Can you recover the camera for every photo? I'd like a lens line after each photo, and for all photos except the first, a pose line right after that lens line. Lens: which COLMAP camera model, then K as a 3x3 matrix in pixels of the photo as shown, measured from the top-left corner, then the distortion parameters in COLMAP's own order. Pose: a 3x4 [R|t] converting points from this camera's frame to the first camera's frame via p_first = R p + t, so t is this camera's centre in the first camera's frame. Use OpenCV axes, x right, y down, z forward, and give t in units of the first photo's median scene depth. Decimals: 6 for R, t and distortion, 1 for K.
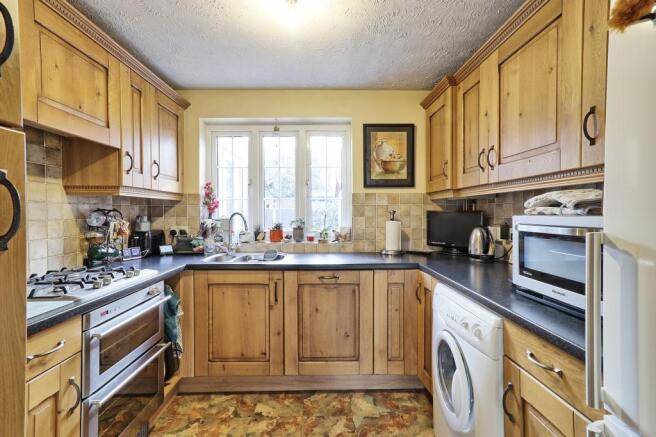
lens RADIAL K [[303.2, 0, 325.3], [0, 303.2, 216.6], [0, 0, 1]] dist [-0.004443, 0.009954]
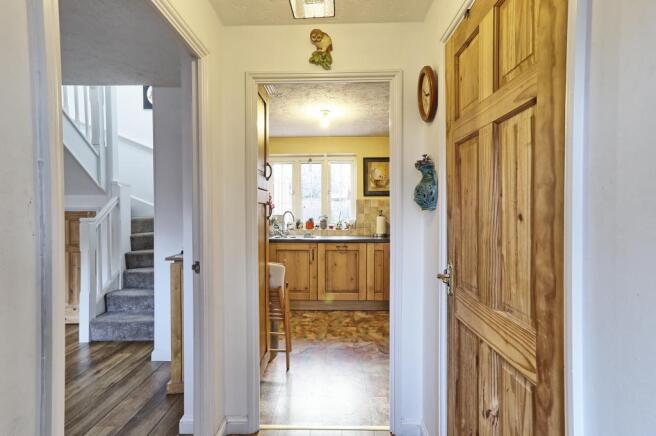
lens RADIAL K [[303.2, 0, 325.3], [0, 303.2, 216.1], [0, 0, 1]] dist [-0.004443, 0.009954]
pose [[0.998819, 0.001978, -0.048549, -0.000485], [-0.001857, 0.999995, 0.002537, 0.009143], [0.048554, -0.002444, 0.998818, -0.670633]]
